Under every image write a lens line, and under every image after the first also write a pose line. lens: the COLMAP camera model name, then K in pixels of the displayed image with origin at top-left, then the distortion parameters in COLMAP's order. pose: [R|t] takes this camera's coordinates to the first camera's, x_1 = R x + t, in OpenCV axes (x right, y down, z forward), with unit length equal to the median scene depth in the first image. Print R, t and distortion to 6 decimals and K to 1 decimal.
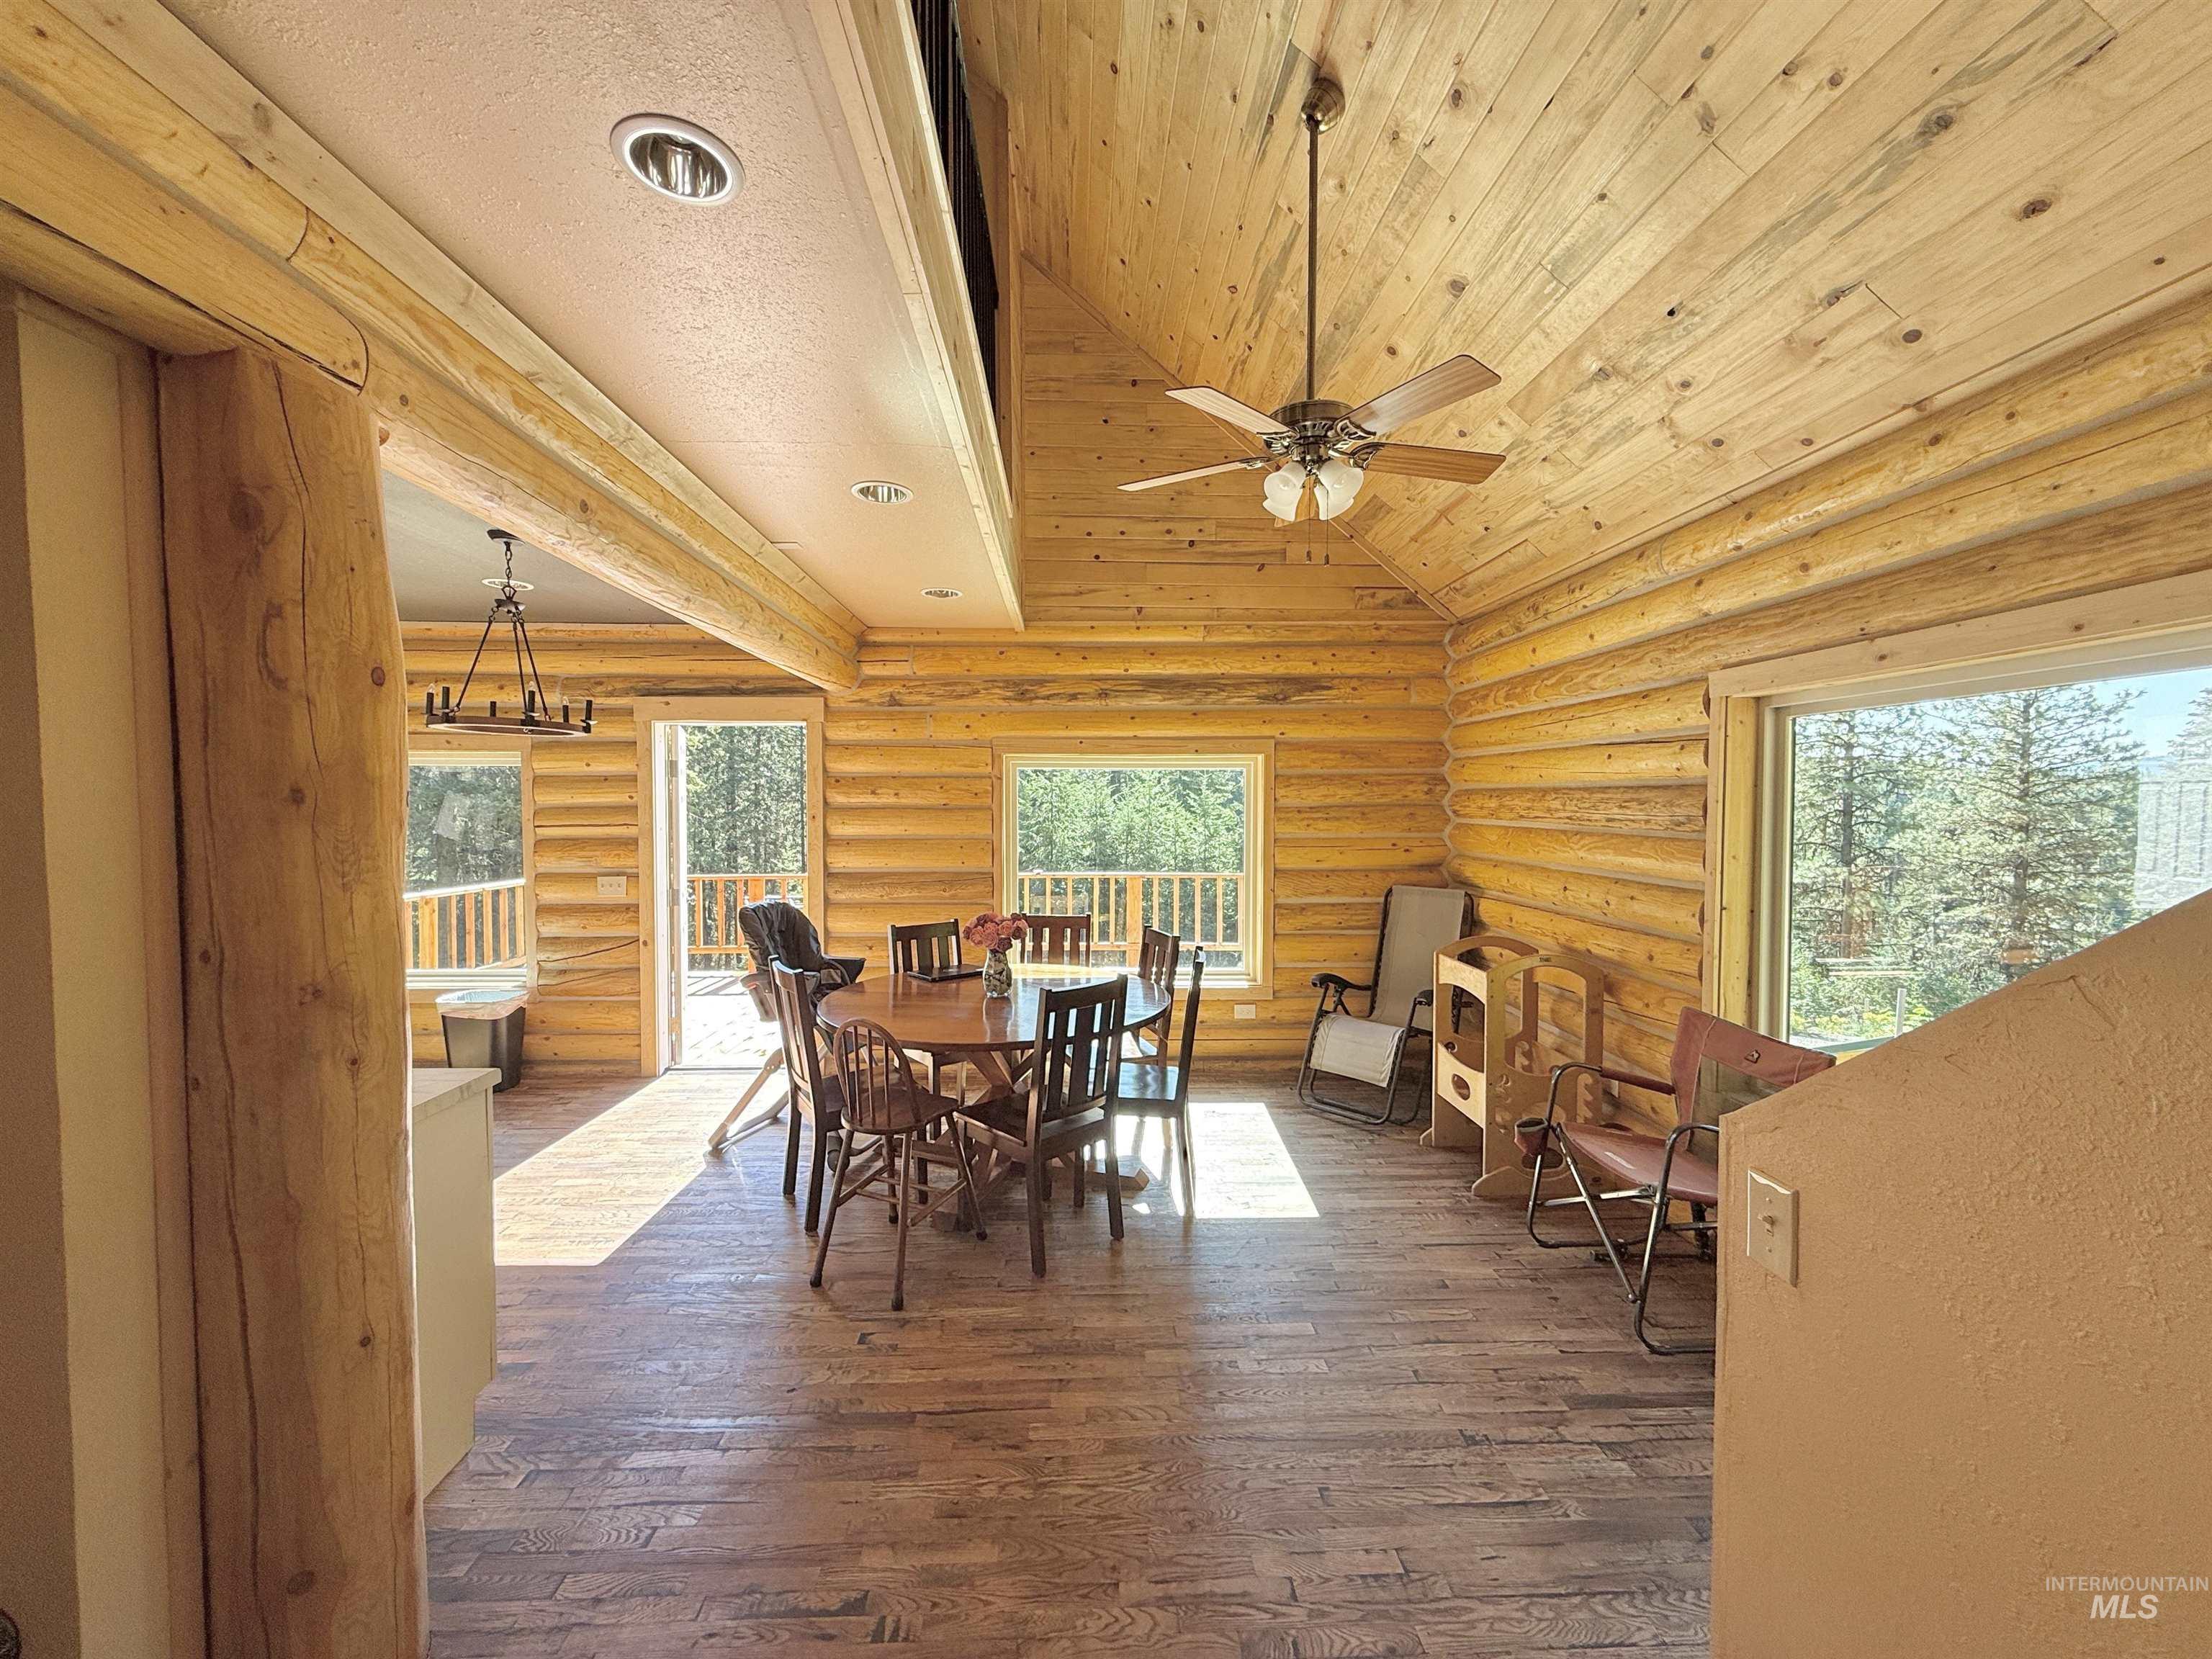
lens RADIAL K [[880.6, 0, 1095.1], [0, 880.6, 831.5], [0, 0, 1]] dist [-0.000329, 0.000252]
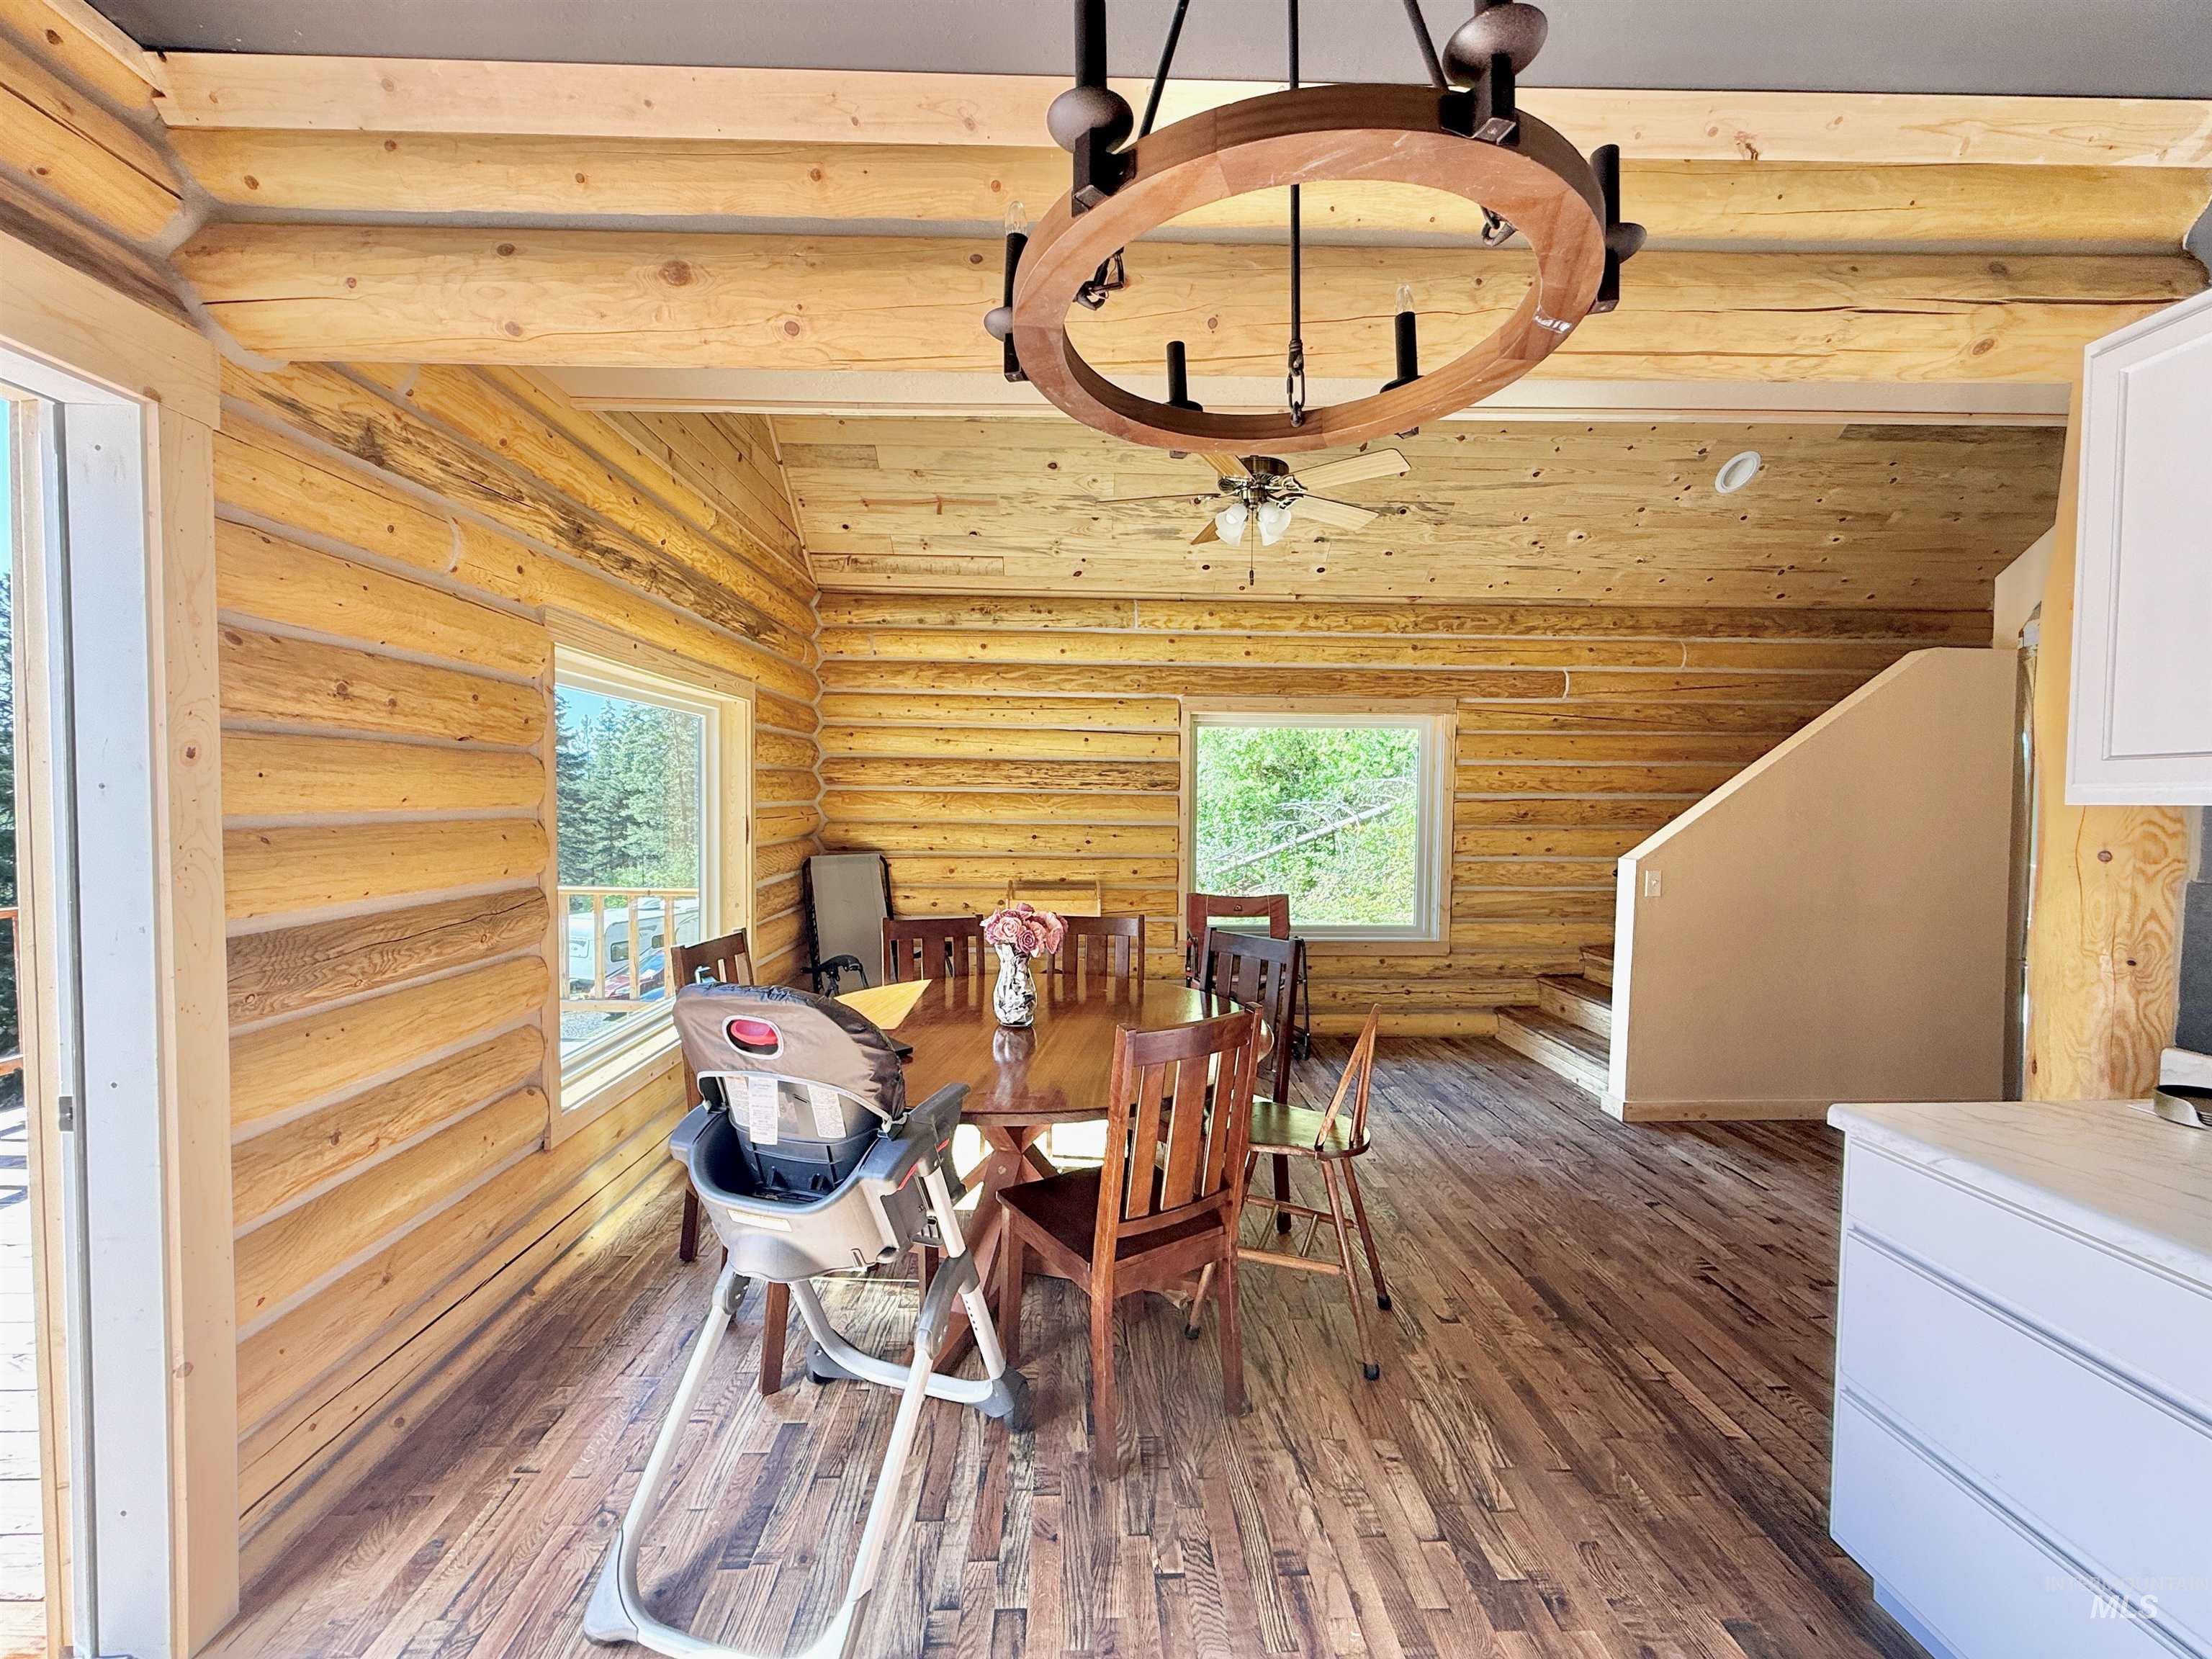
lens RADIAL K [[880.6, 0, 1104.6], [0, 880.6, 828.7], [0, 0, 1]] dist [-0.000329, 0.000252]
pose [[-0.017792, -0.036587, 0.999172, -0.602289], [0.026169, 0.998971, 0.037045, 0.004579], [-0.999499, 0.026807, -0.016816, 0.704433]]
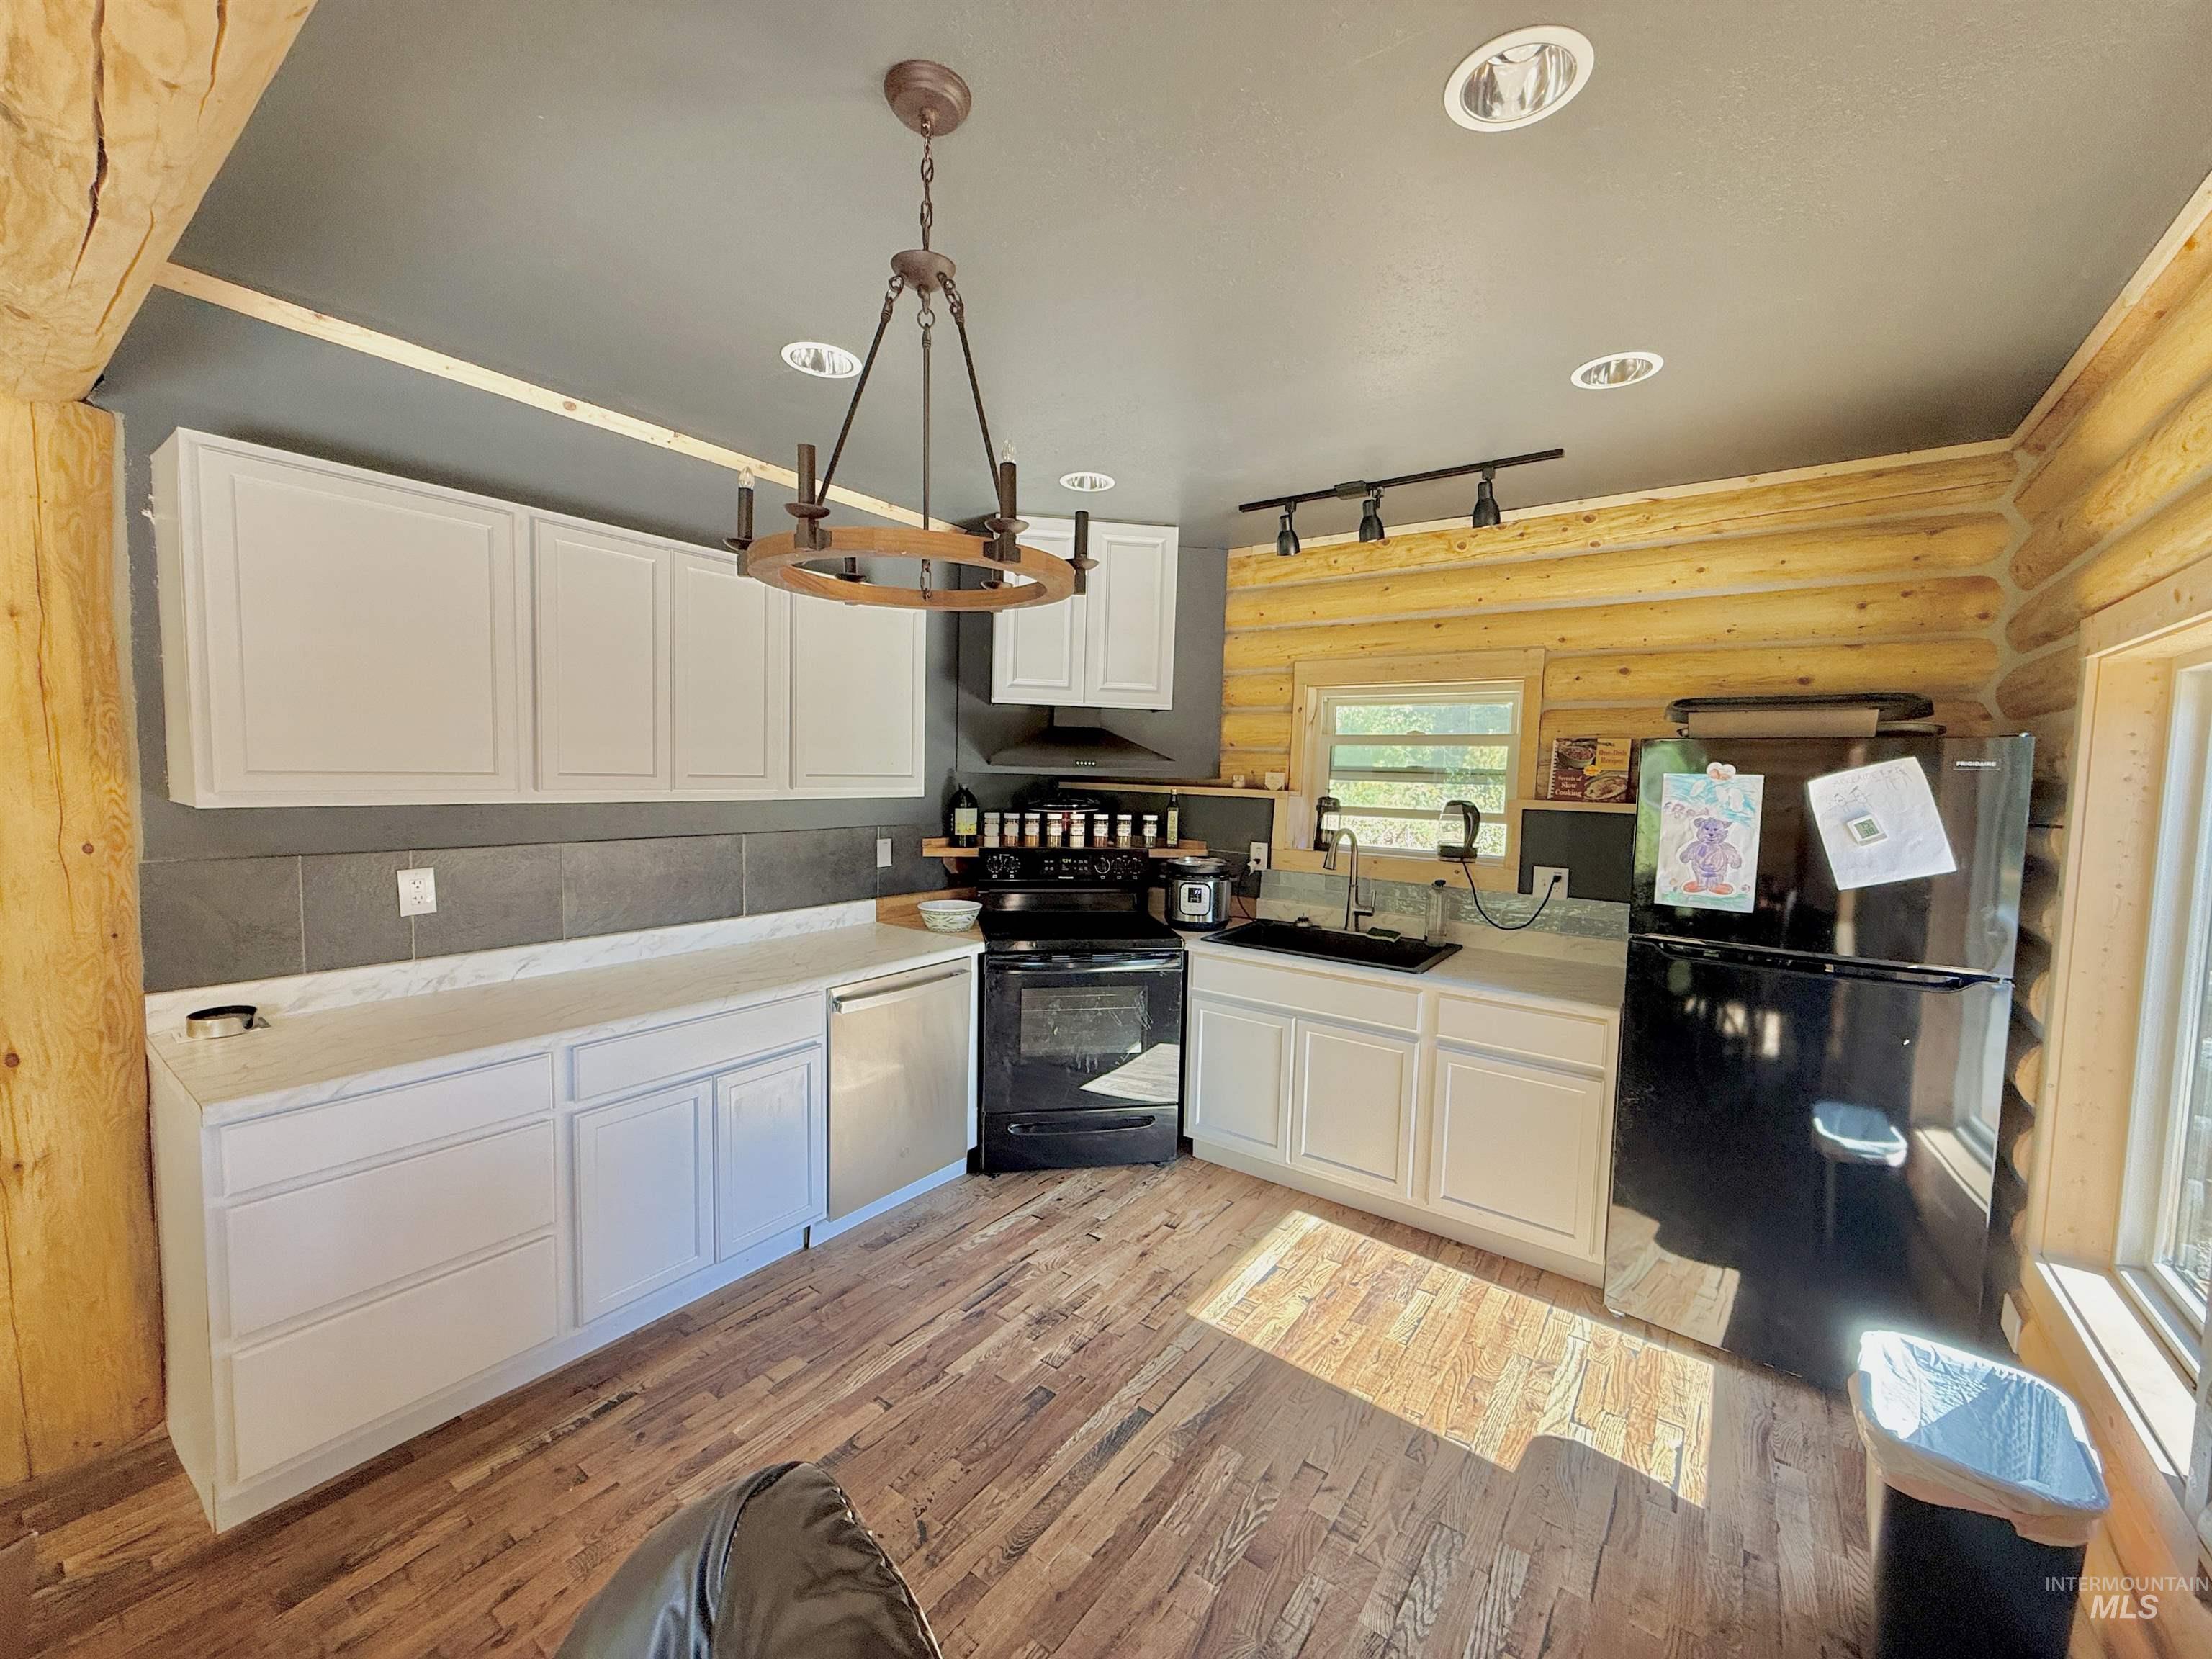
lens RADIAL K [[880.6, 0, 1100.0], [0, 880.6, 833.3], [0, 0, 1]] dist [-0.000329, 0.000252]
pose [[-0.614447, 0.038662, -0.788010, -0.253039], [-0.054031, 0.994392, 0.090917, -0.026091], [0.787106, 0.098441, -0.608912, 0.886831]]
